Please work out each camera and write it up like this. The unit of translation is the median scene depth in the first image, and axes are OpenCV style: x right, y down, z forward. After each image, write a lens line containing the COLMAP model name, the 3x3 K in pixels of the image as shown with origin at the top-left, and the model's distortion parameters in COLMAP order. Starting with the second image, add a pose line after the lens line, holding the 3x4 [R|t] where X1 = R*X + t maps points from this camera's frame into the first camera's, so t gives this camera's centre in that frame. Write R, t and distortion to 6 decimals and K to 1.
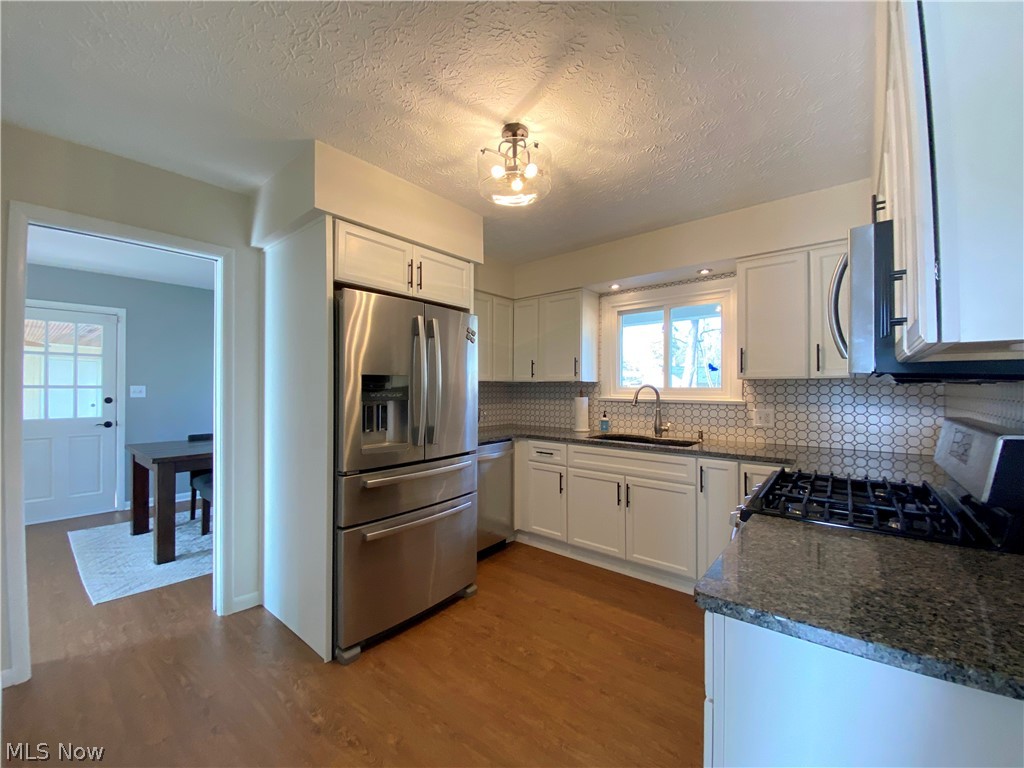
lens RADIAL K [[414.2, 0, 511.8], [0, 414.2, 384.1], [0, 0, 1]] dist [-0.011093, -0.003797]
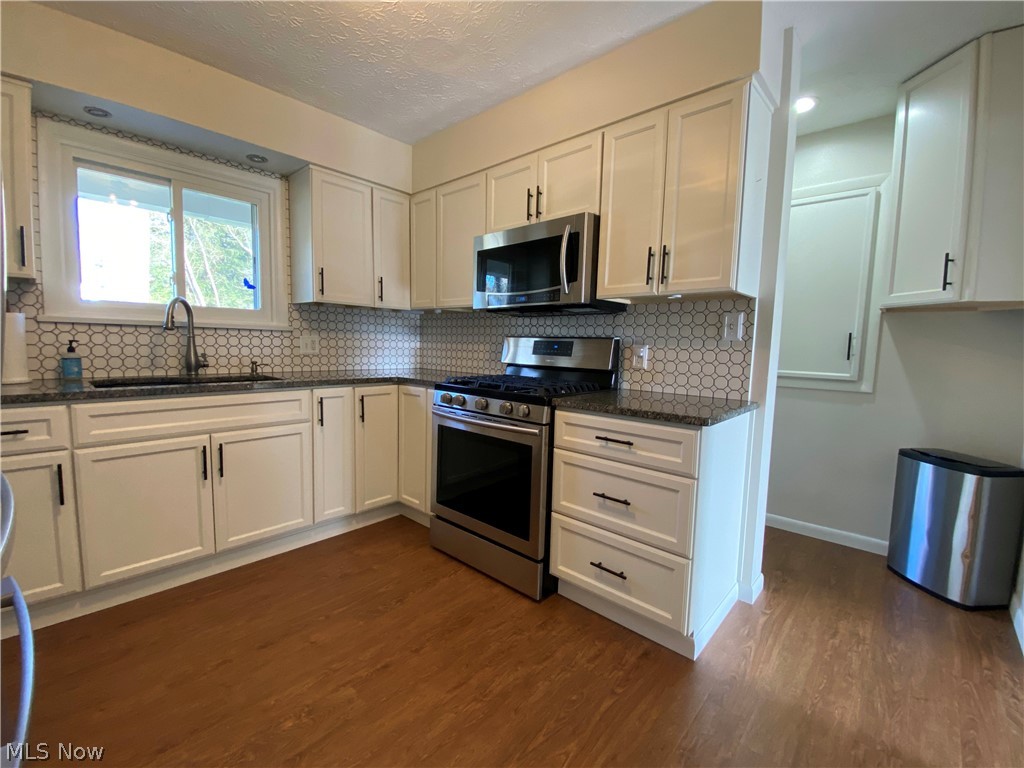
lens RADIAL K [[438.5, 0, 513.0], [0, 438.5, 381.6], [0, 0, 1]] dist [-0.000948, -0.000394]
pose [[0.050461, -0.095247, 0.994174, -0.406437], [-0.038031, 0.994537, 0.097212, 0.050461], [-0.998002, -0.042715, 0.046563, 0.488644]]
